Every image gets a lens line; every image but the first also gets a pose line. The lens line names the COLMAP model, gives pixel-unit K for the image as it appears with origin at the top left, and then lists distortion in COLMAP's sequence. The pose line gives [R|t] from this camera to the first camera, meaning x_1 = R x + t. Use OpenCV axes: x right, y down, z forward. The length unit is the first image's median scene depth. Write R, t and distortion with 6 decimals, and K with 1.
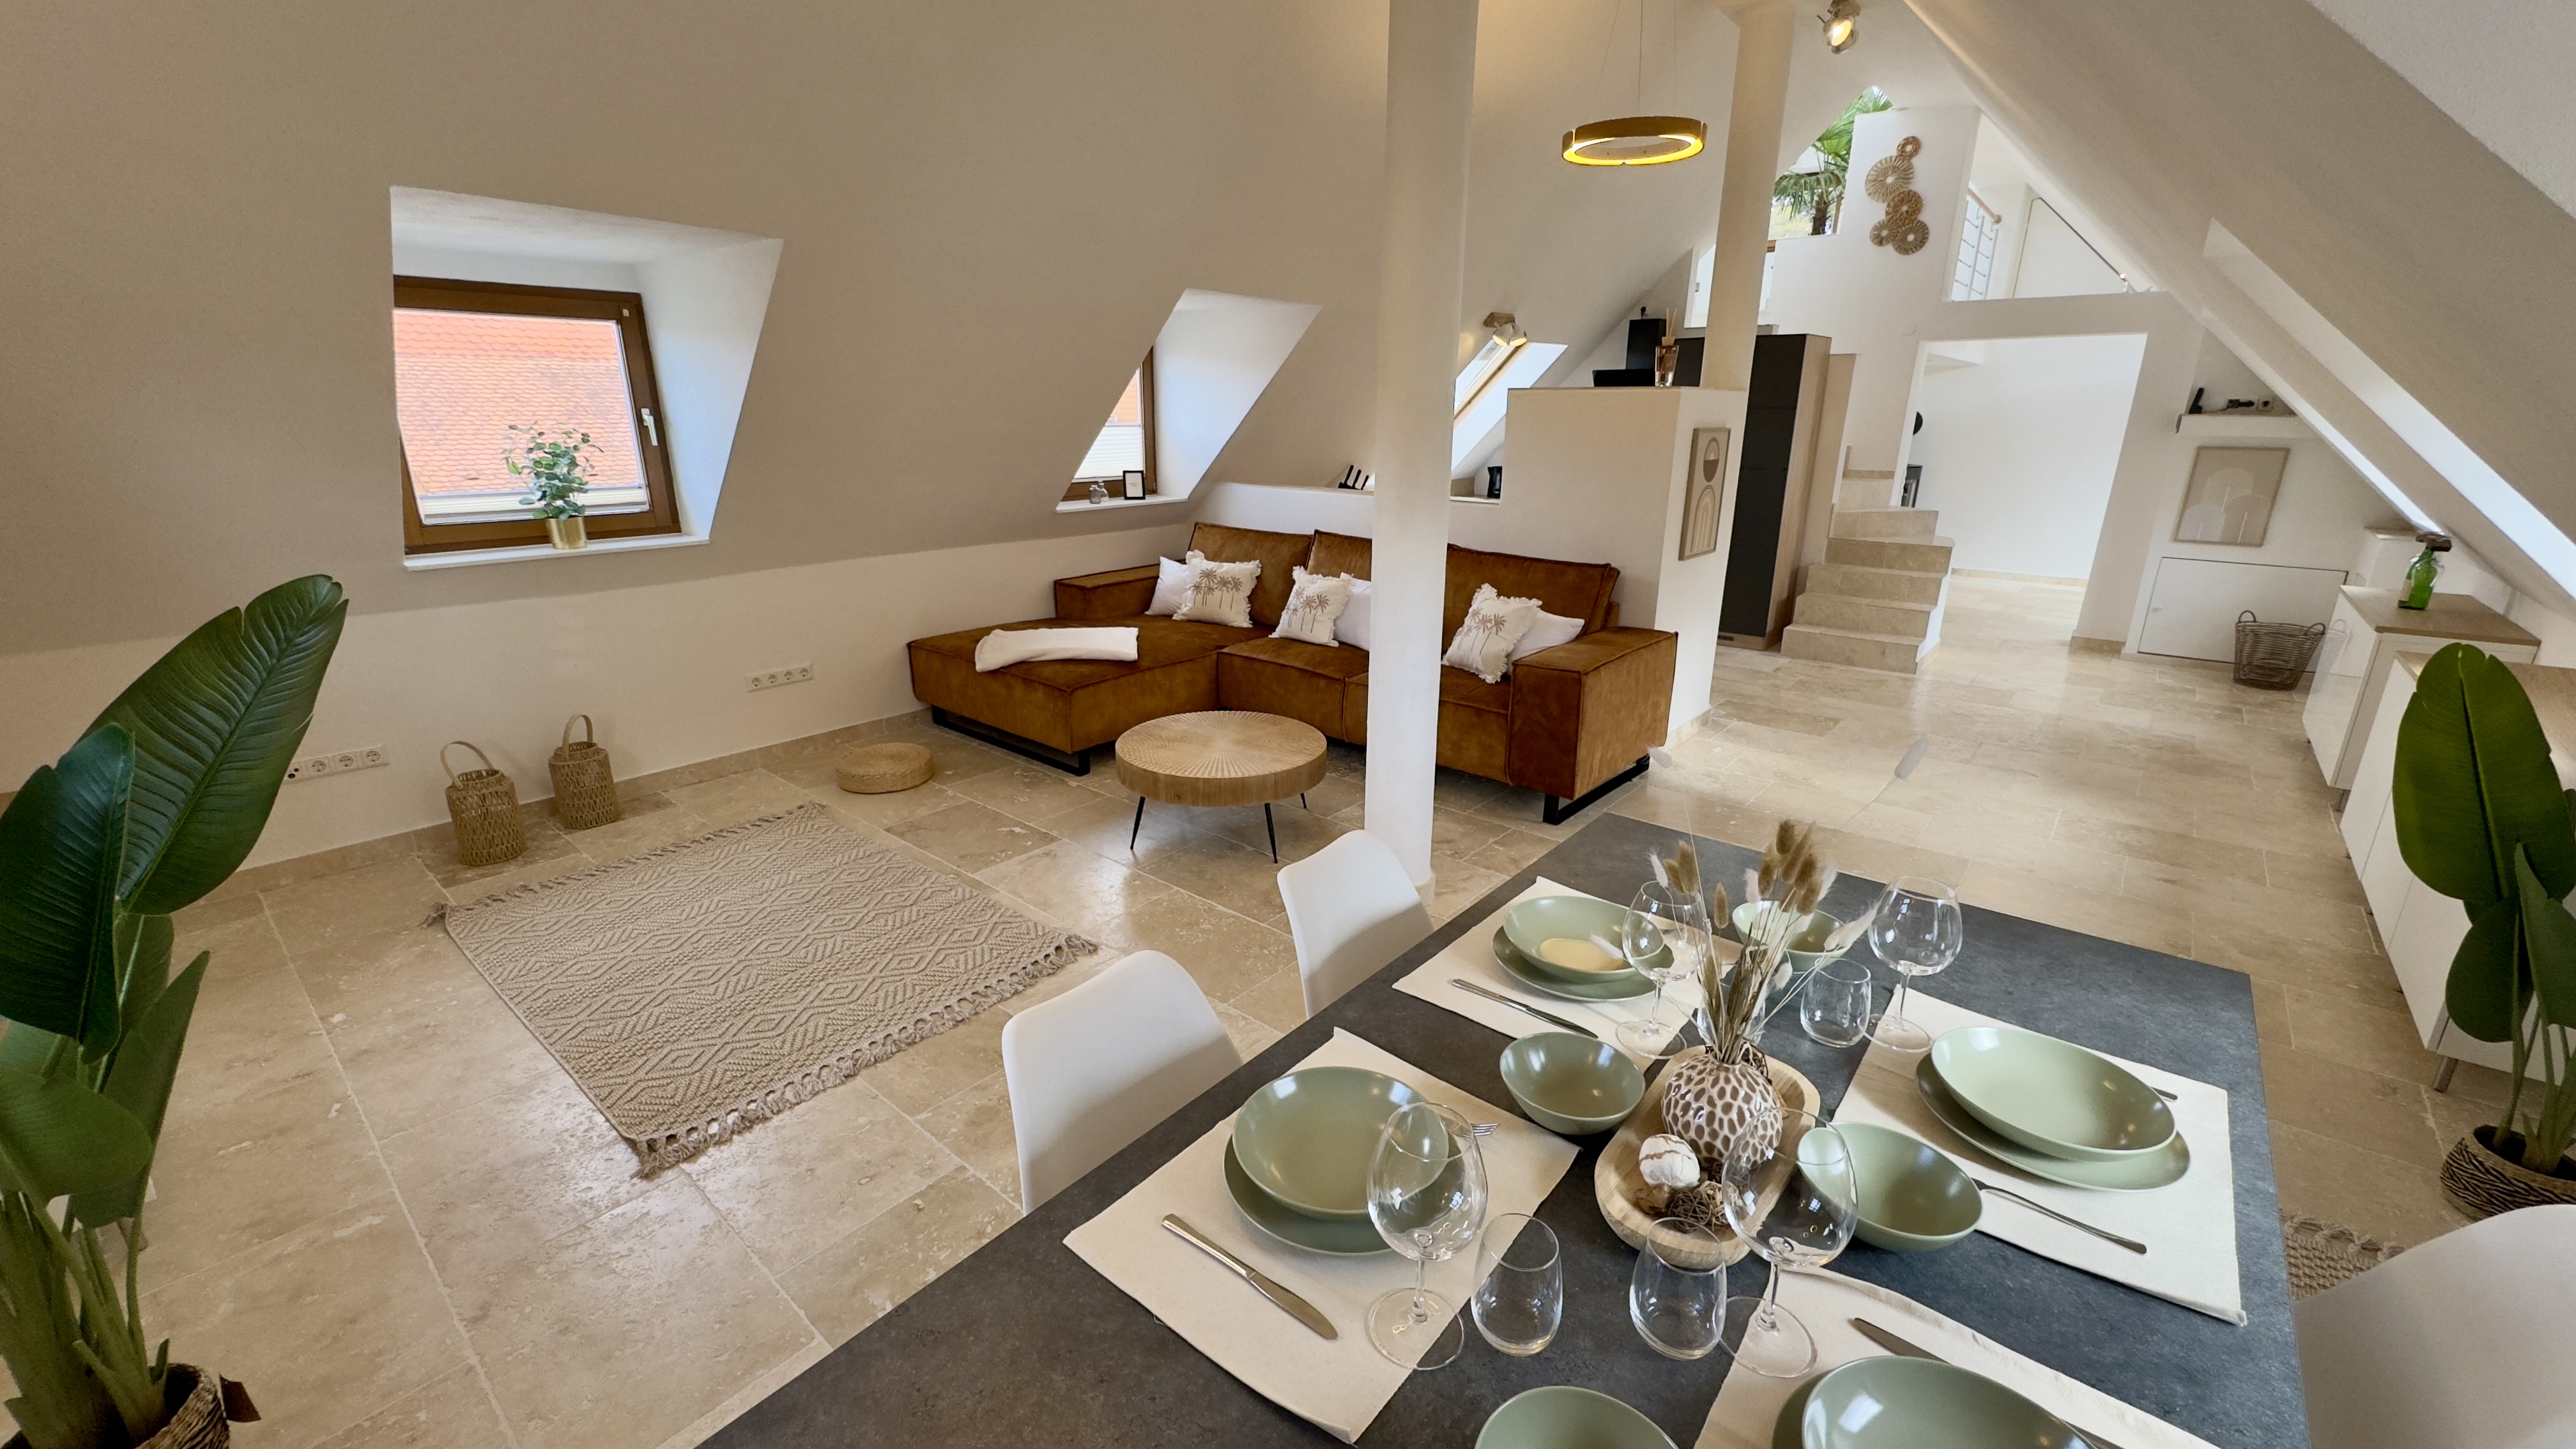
lens RADIAL K [[1030.6, 0, 1291.6], [0, 1030.6, 725.0], [0, 0, 1]] dist [-0.003979, -0.001099]
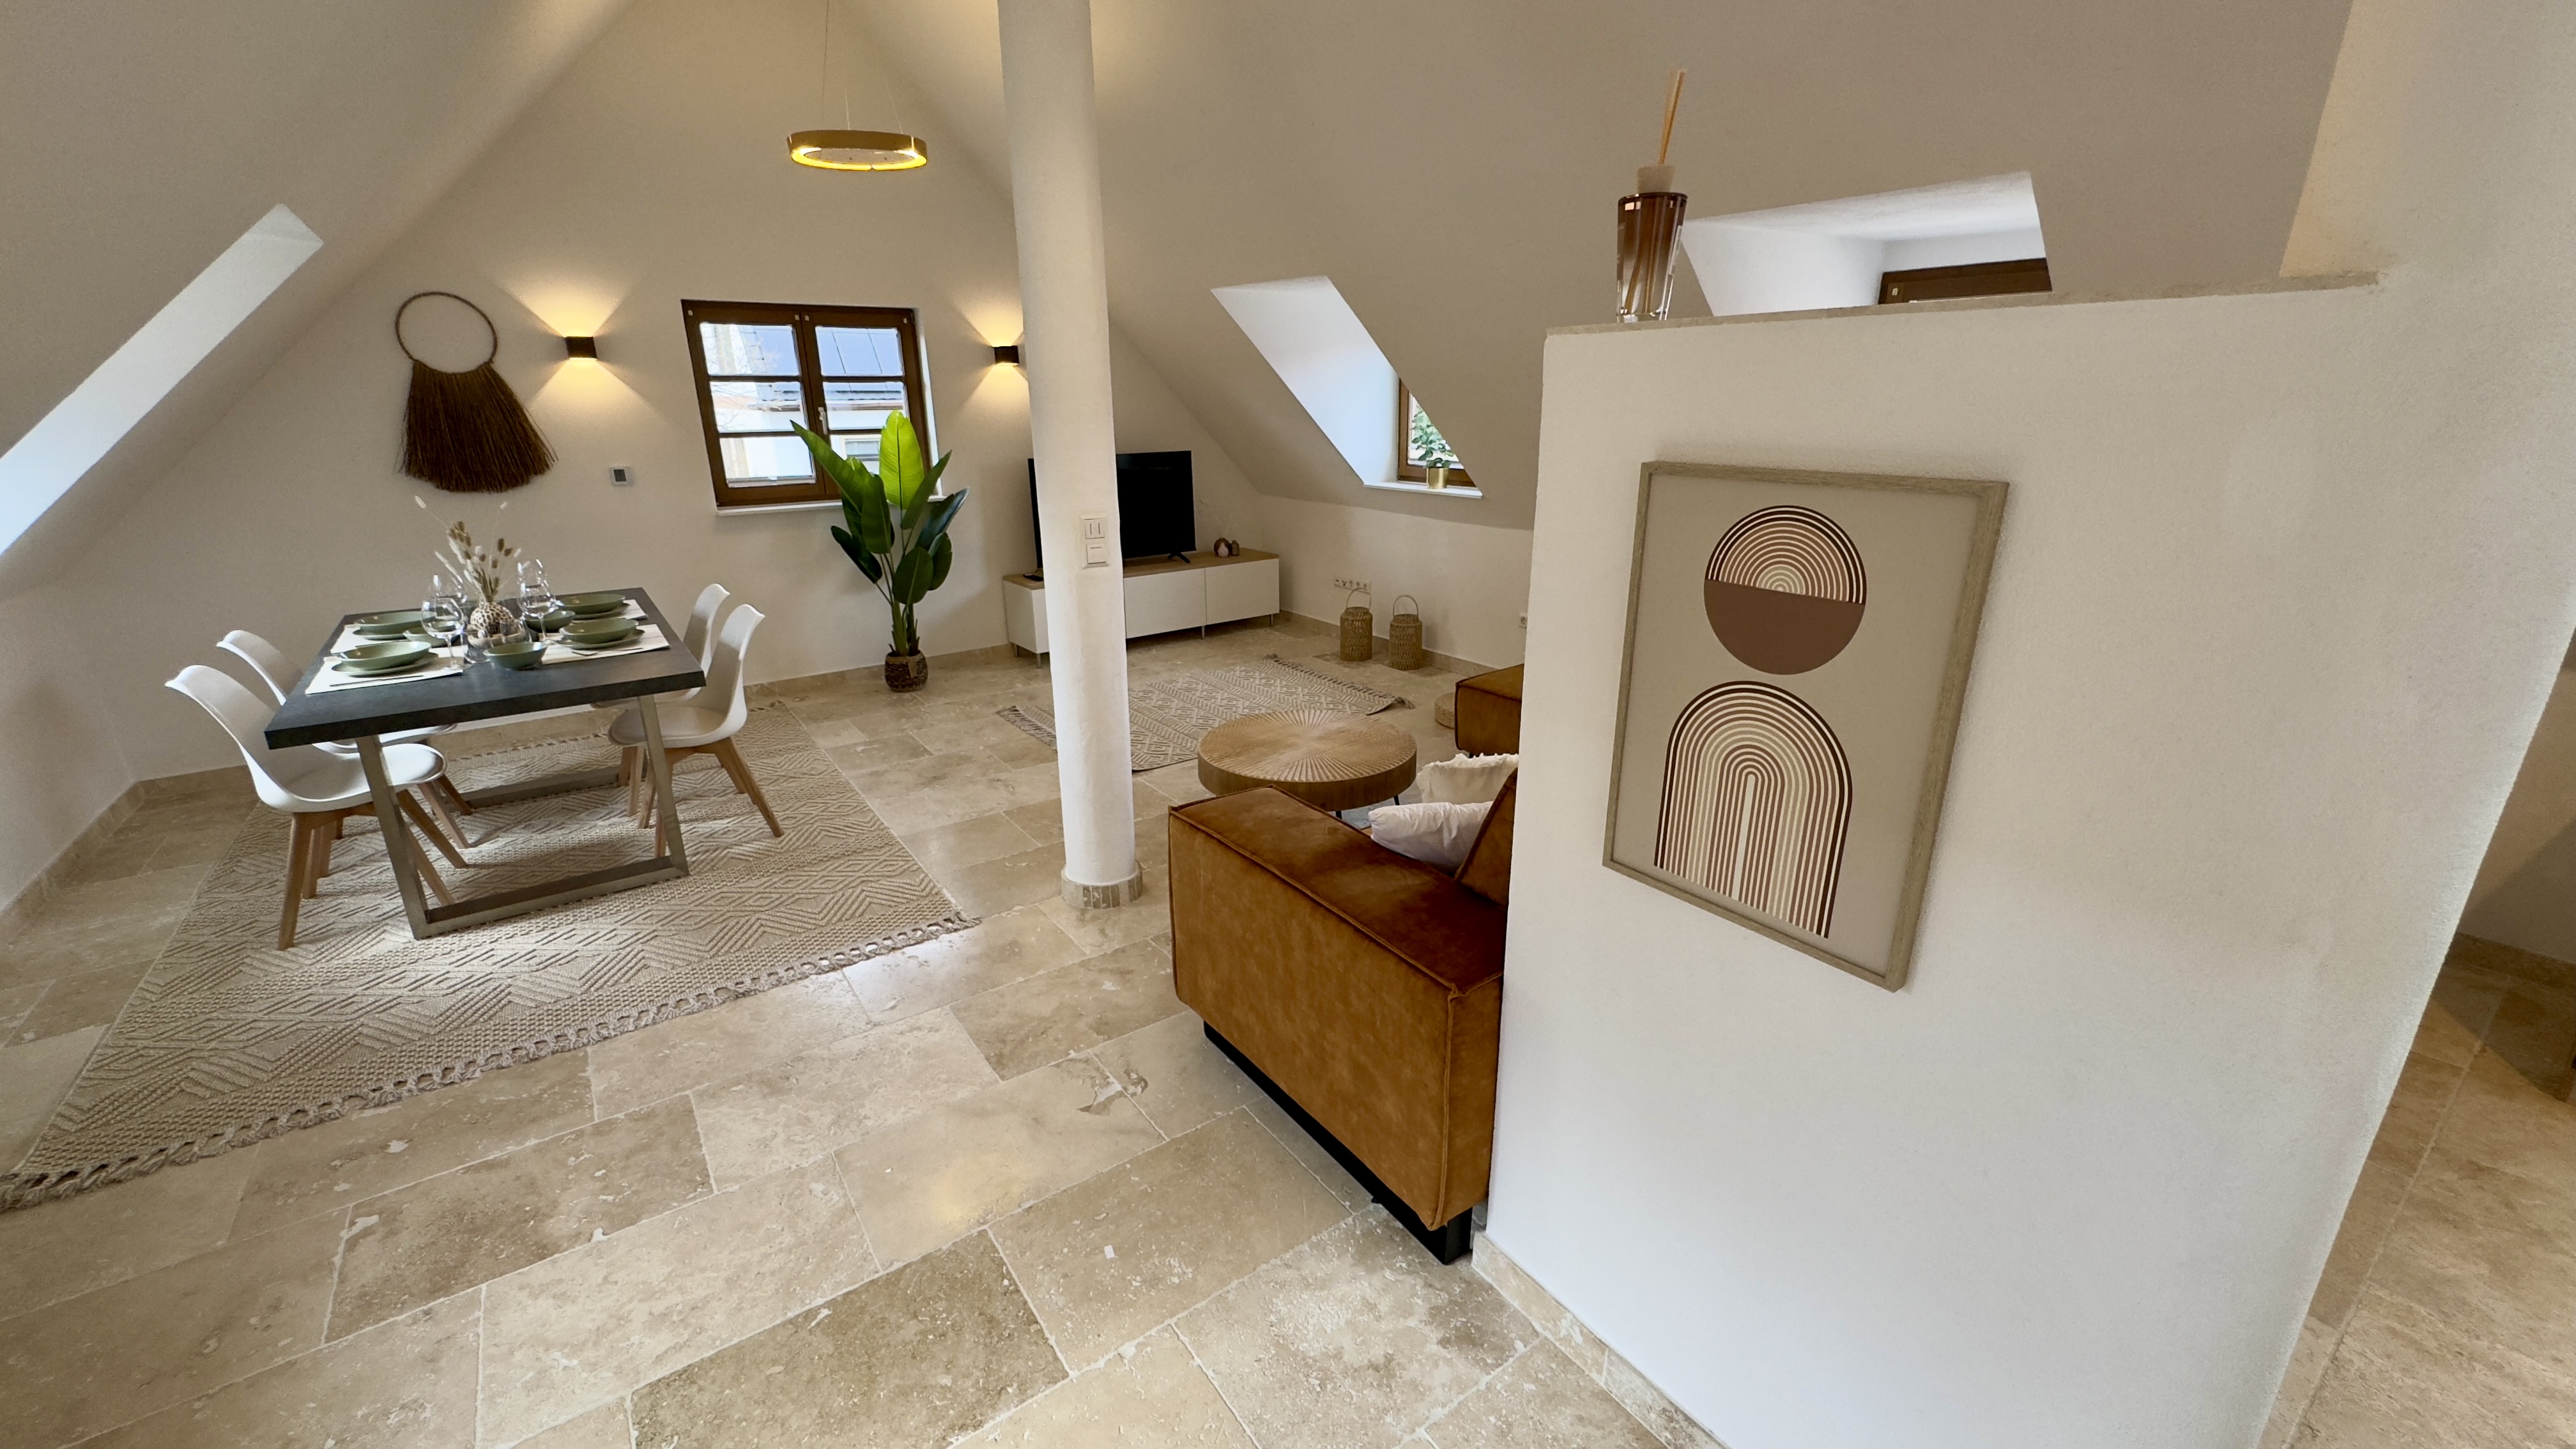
lens RADIAL K [[1030.6, 0, 1289.0], [0, 1030.6, 719.5], [0, 0, 1]] dist [-0.003979, -0.001099]
pose [[-0.255473, 0.292146, -0.921620, 0.816214], [-0.274891, 0.891961, 0.358944, -0.345419], [0.926913, 0.345046, -0.147564, 1.113643]]
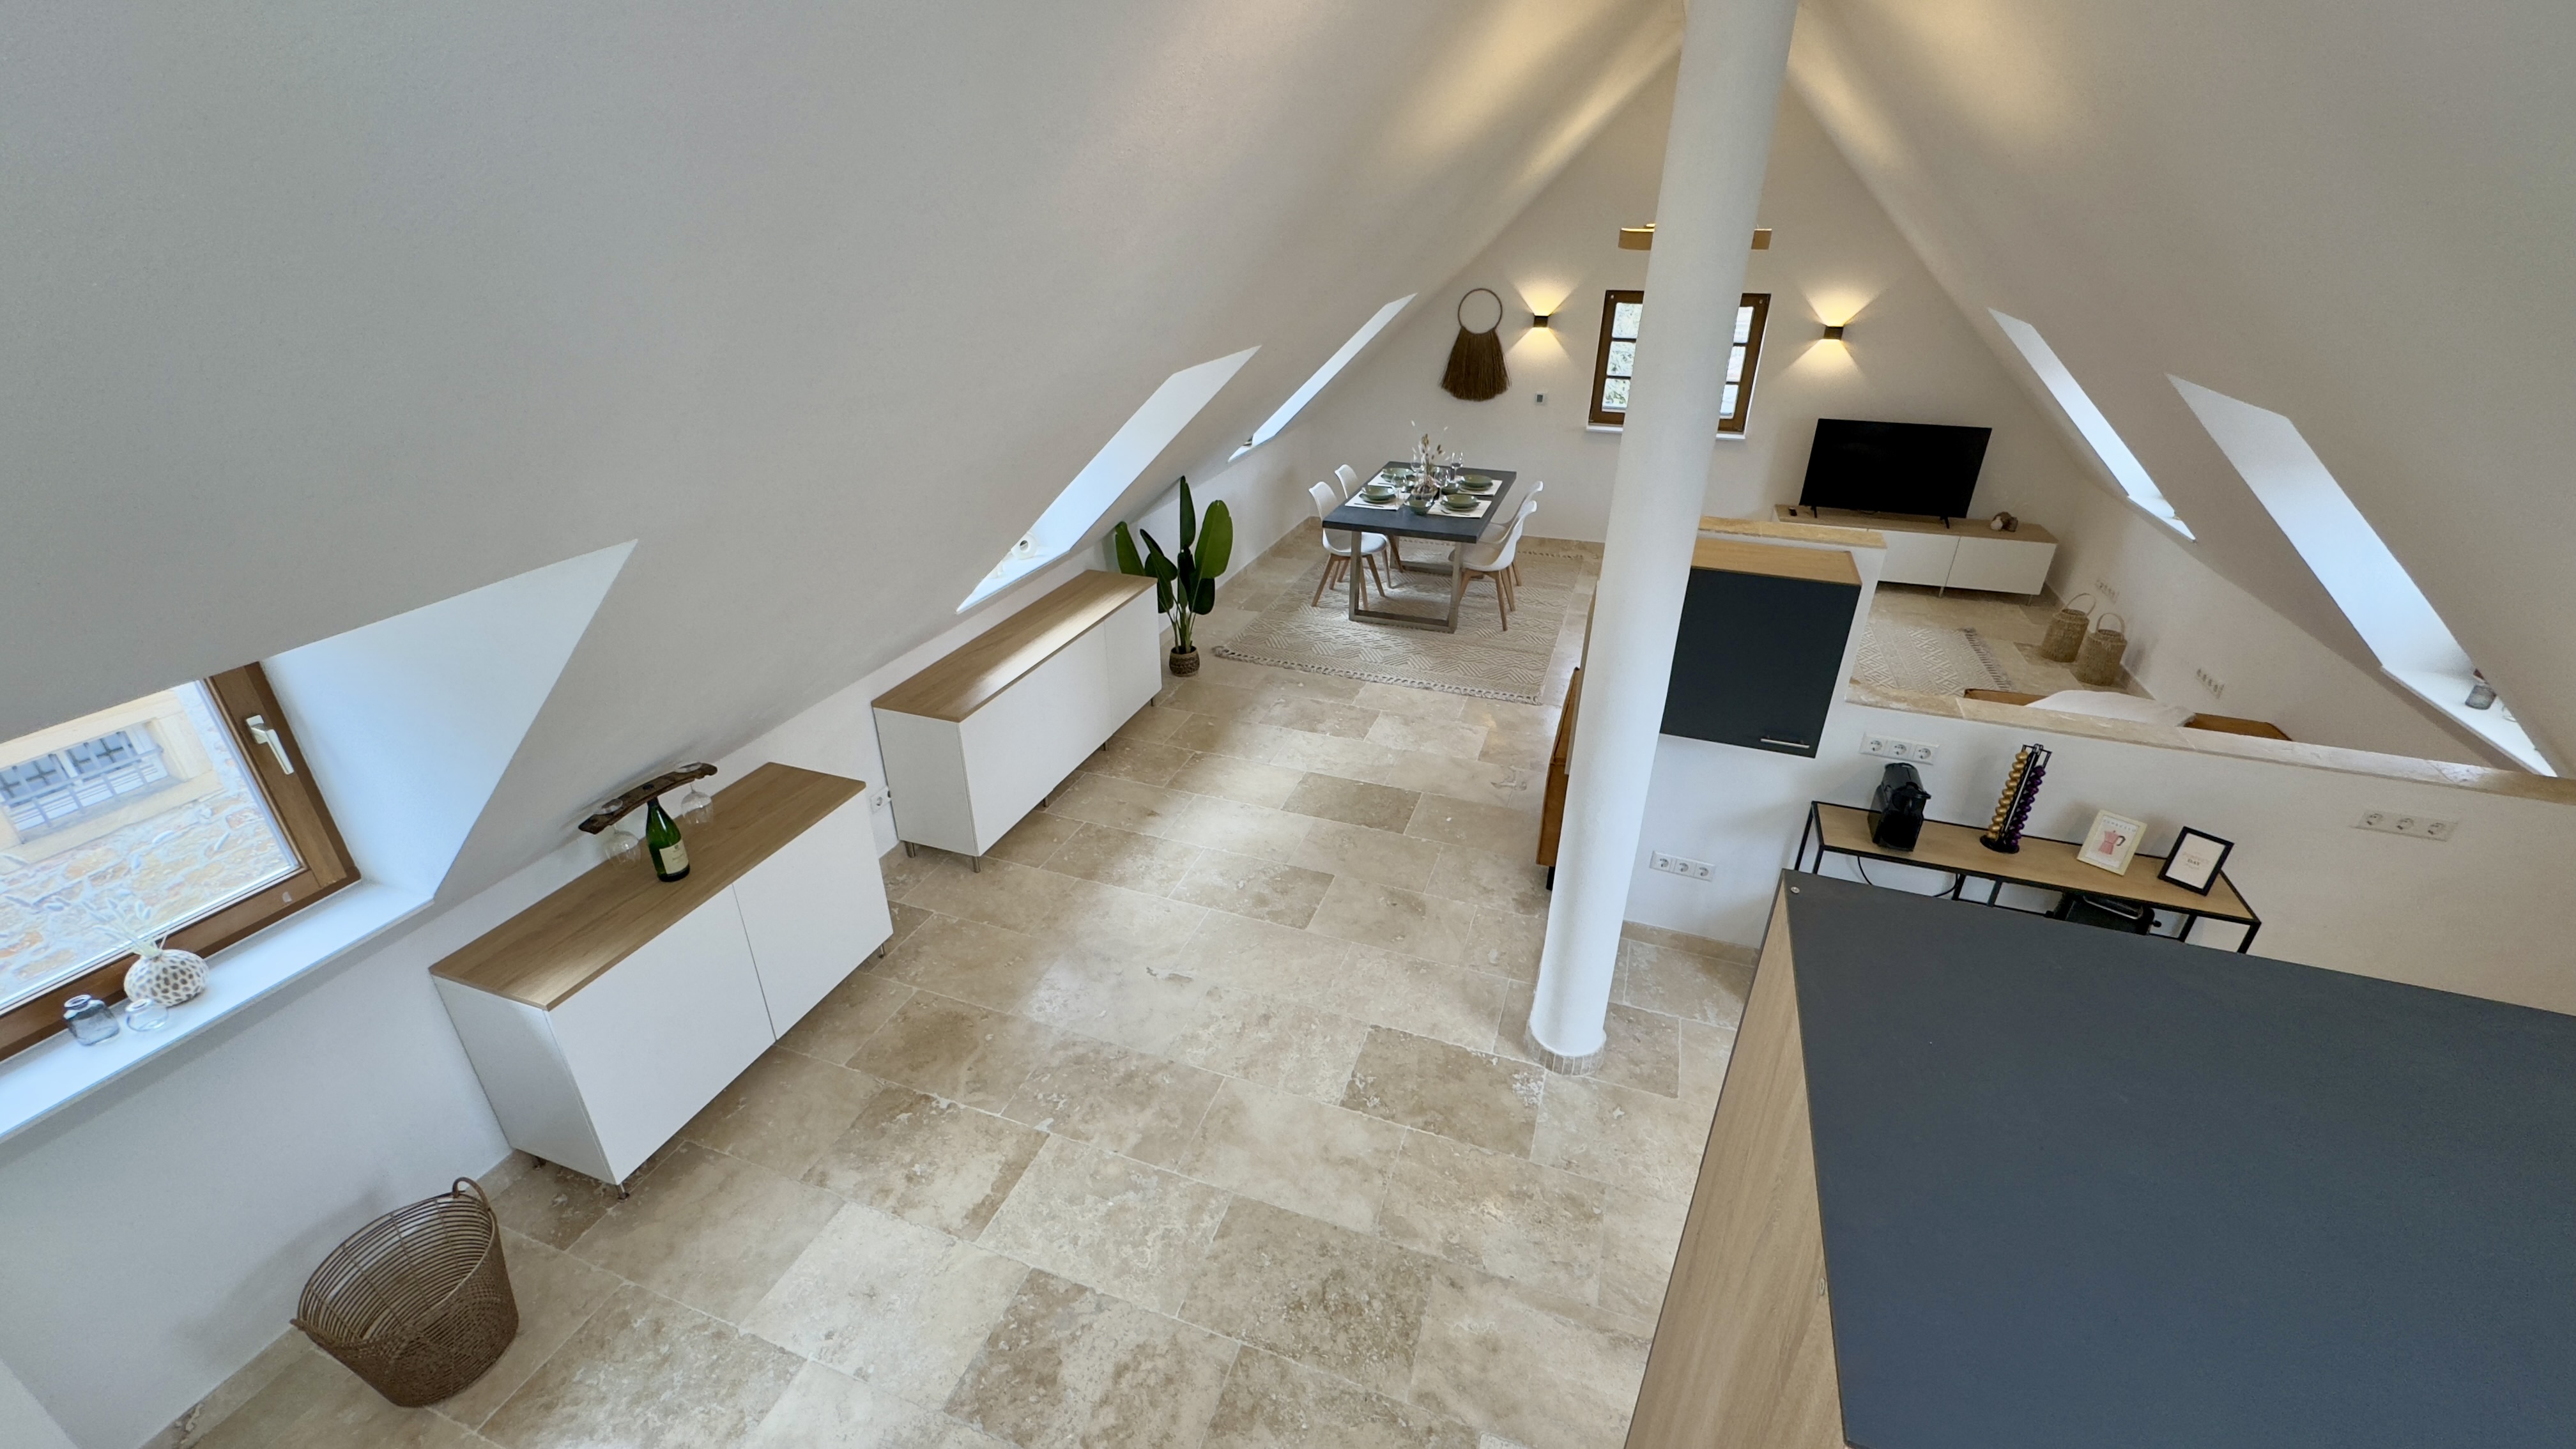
lens RADIAL K [[1030.6, 0, 1287.8], [0, 1030.6, 718.8], [0, 0, 1]] dist [-0.003979, -0.001099]
pose [[-0.939728, 0.147227, -0.308602, 0.990891], [-0.106771, 0.731062, 0.673905, -0.790706], [0.324824, 0.666237, -0.671280, 1.704891]]
